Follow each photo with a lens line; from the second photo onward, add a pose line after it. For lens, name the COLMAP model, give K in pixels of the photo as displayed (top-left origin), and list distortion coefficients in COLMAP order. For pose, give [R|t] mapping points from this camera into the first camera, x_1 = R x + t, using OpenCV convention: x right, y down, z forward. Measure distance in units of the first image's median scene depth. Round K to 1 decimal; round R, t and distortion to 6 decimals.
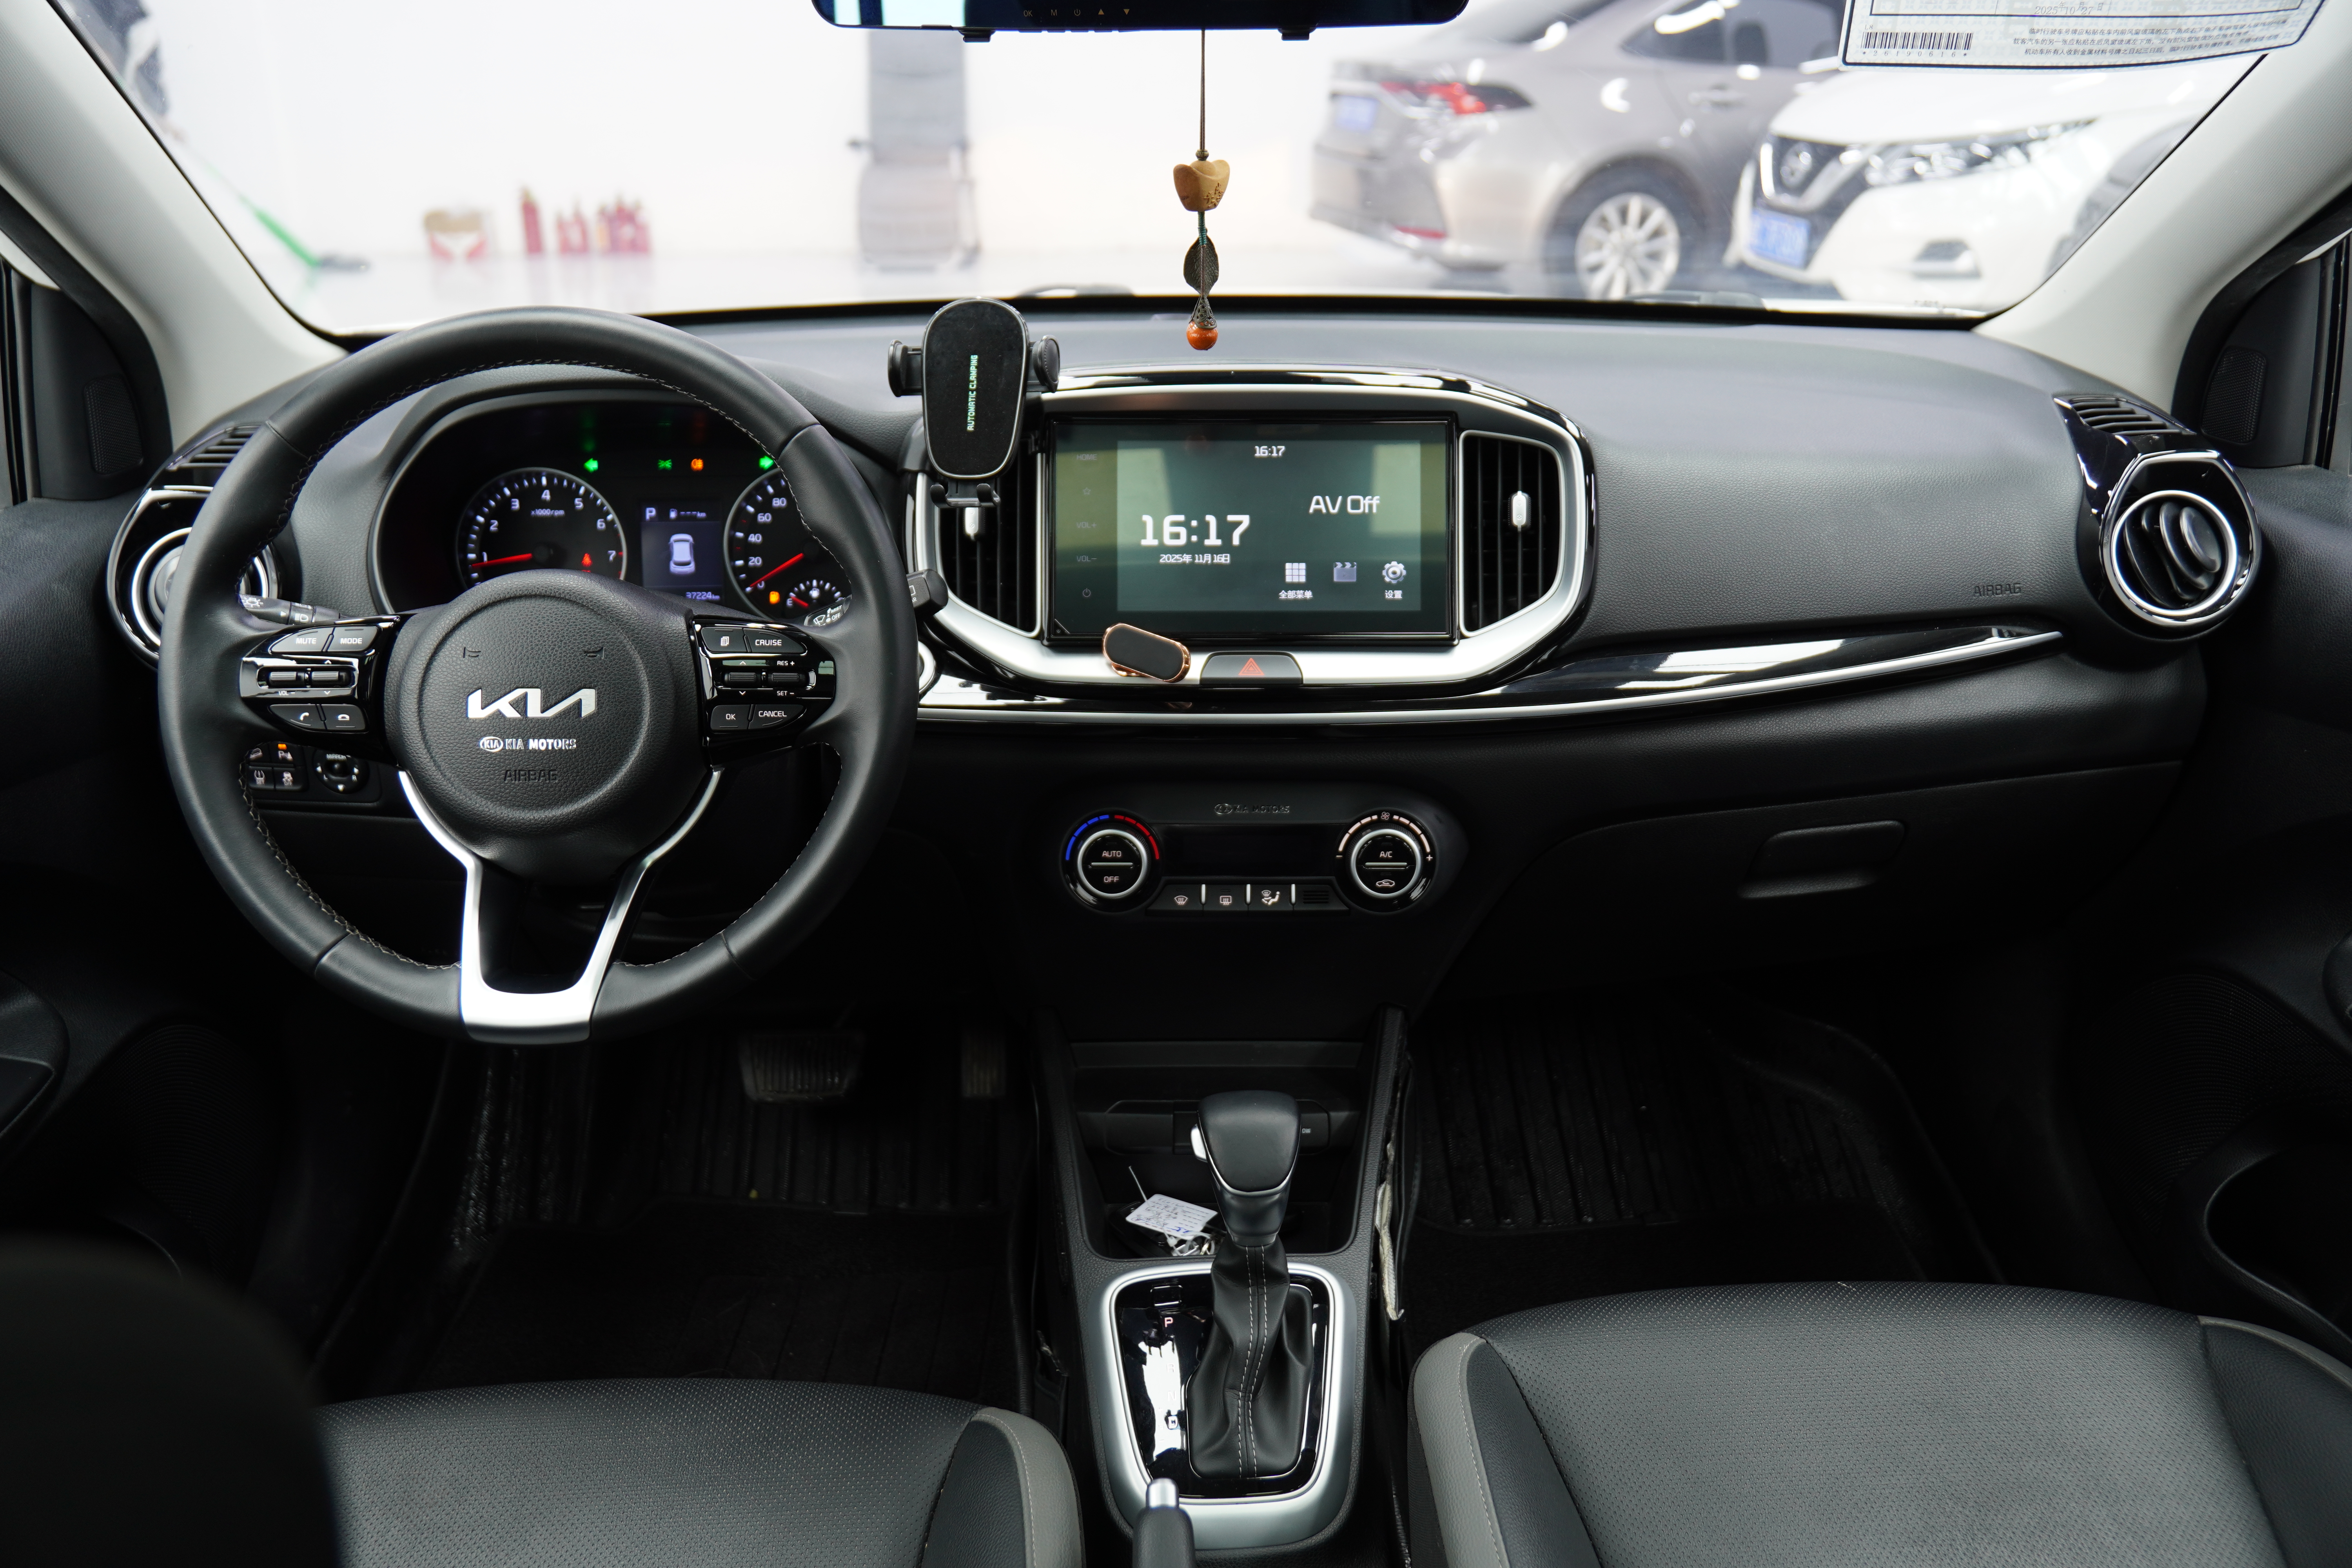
lens RADIAL K [[1885.3, 0, 1176.0], [0, 1885.3, 784.0], [0, 0, 1]] dist [0.006016, 0.004859]
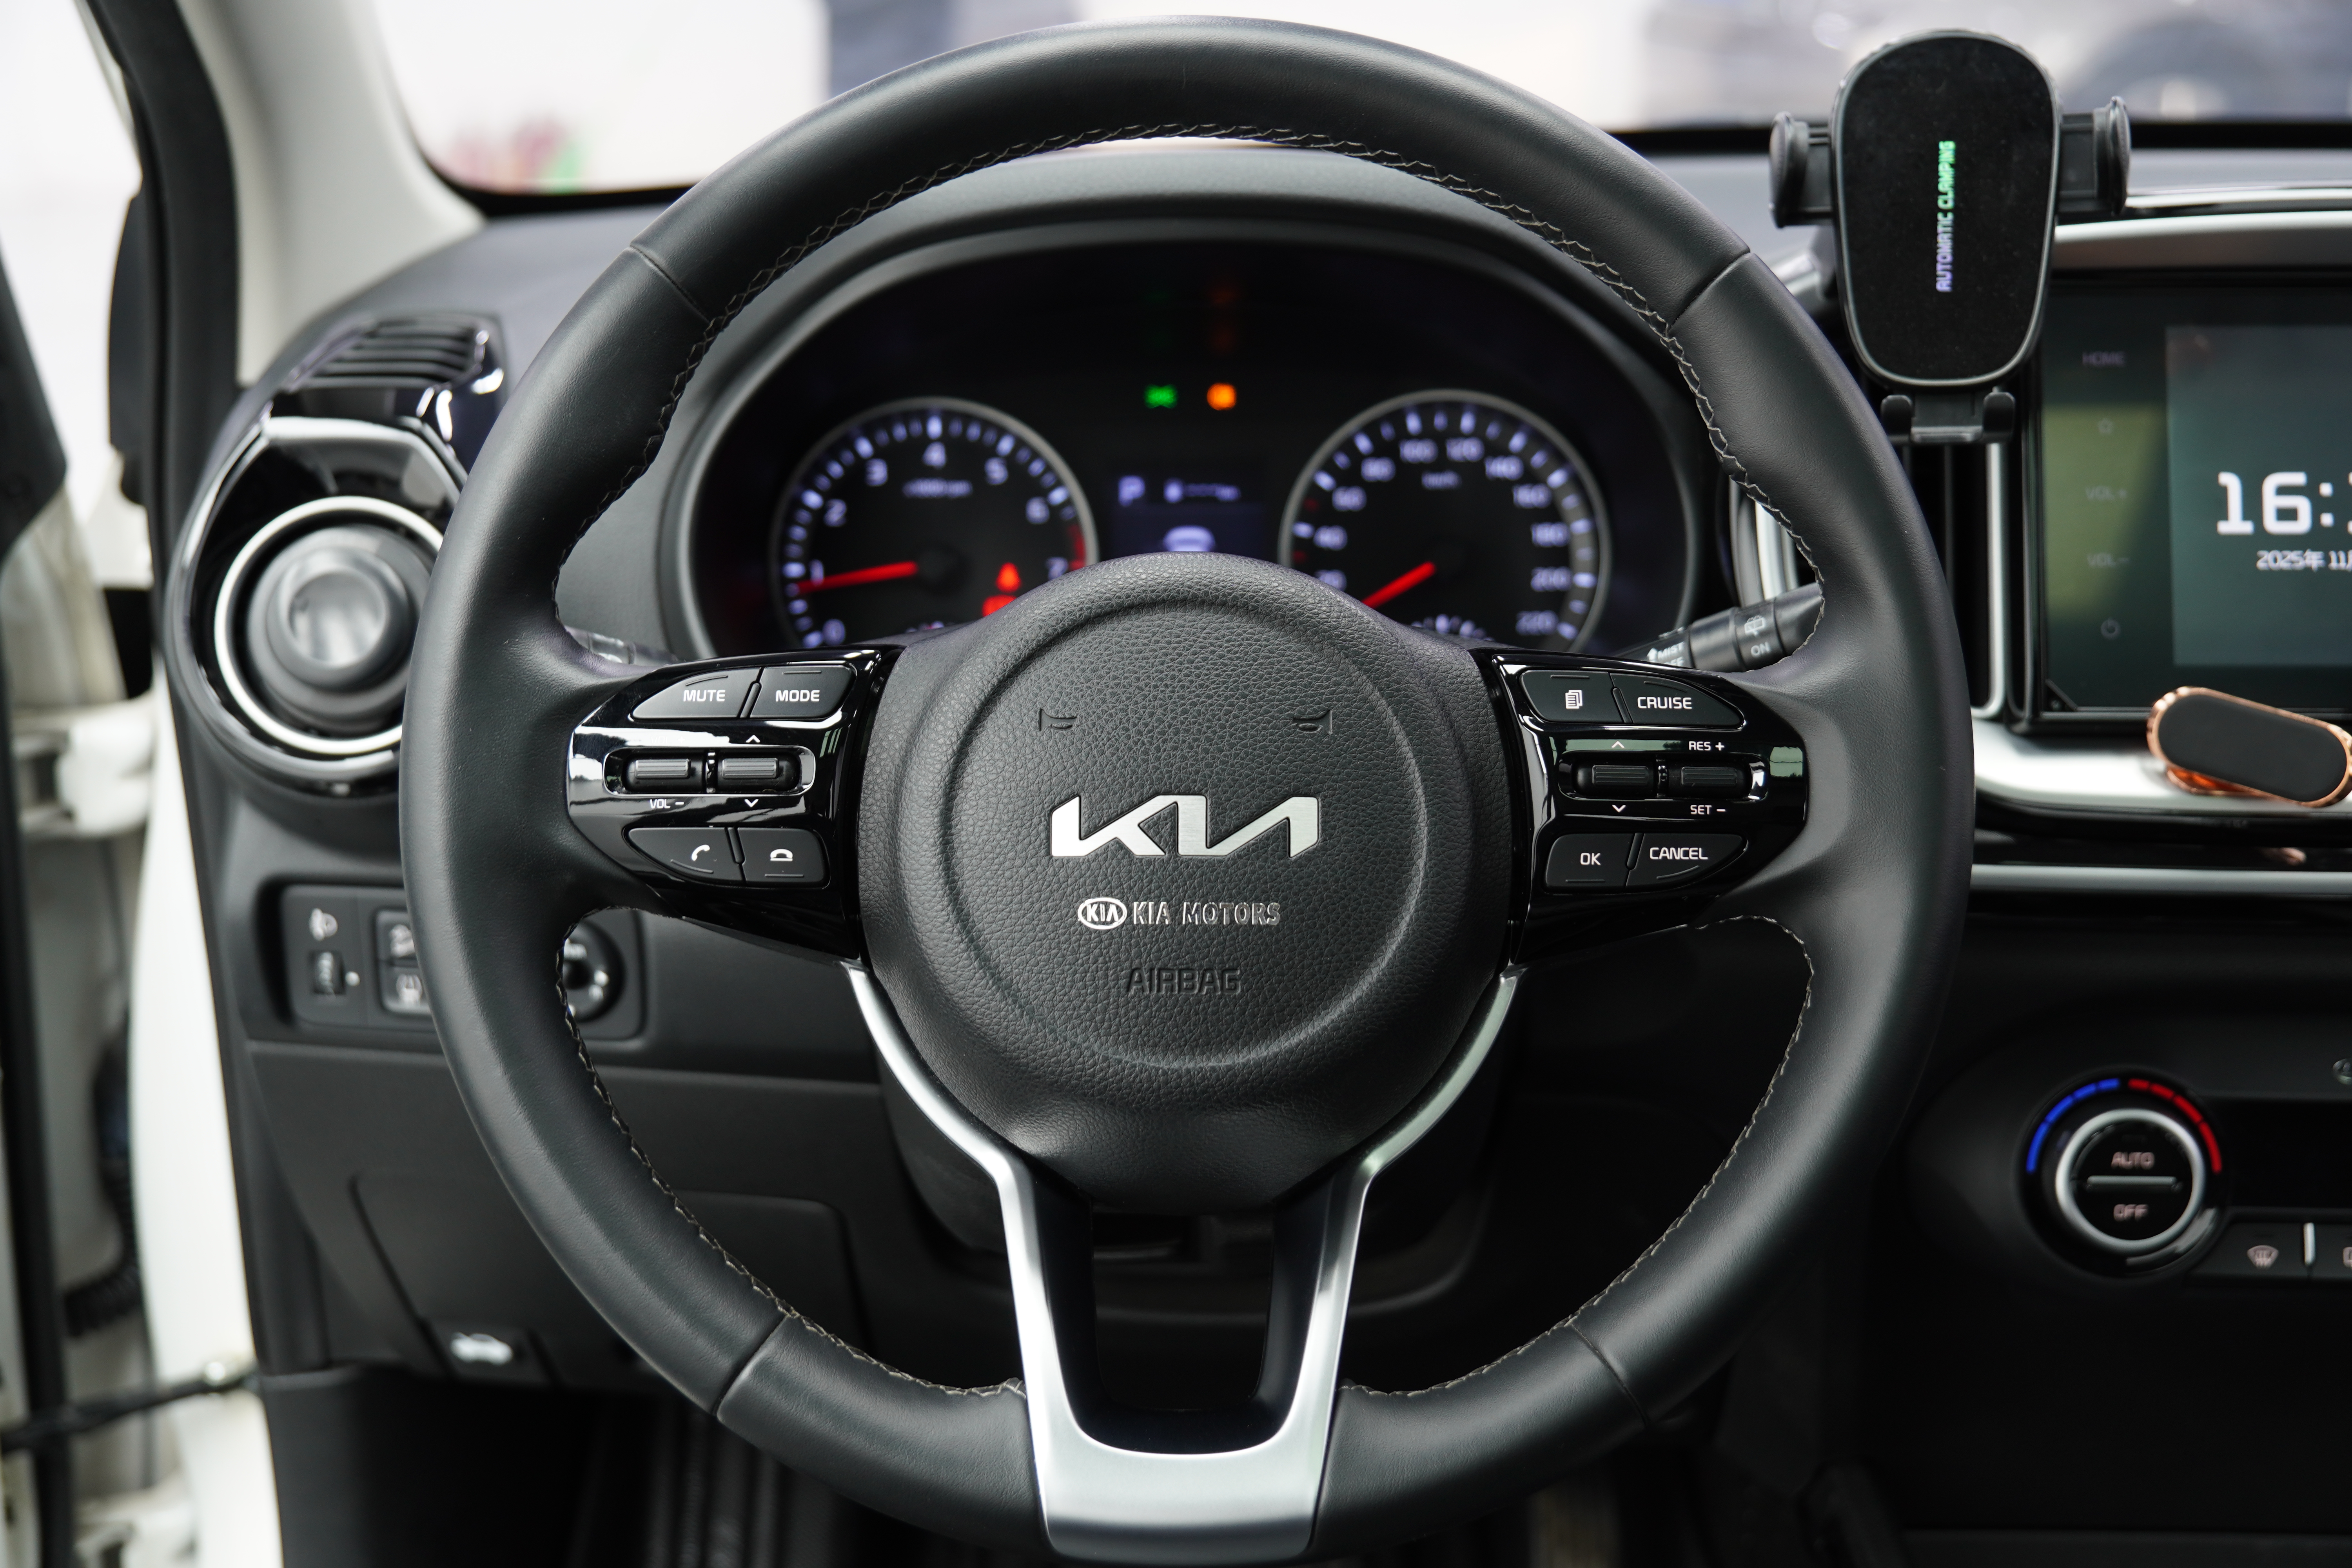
lens RADIAL K [[2974.9, 0, 1176.0], [0, 2974.9, 784.0], [0, 0, 1]] dist [-0.005257, 0.005198]
pose [[0.998735, 0.004889, -0.050037, -0.269208], [-0.009141, 0.996330, -0.085105, 0.008607], [0.049437, 0.085455, 0.995115, 0.228859]]
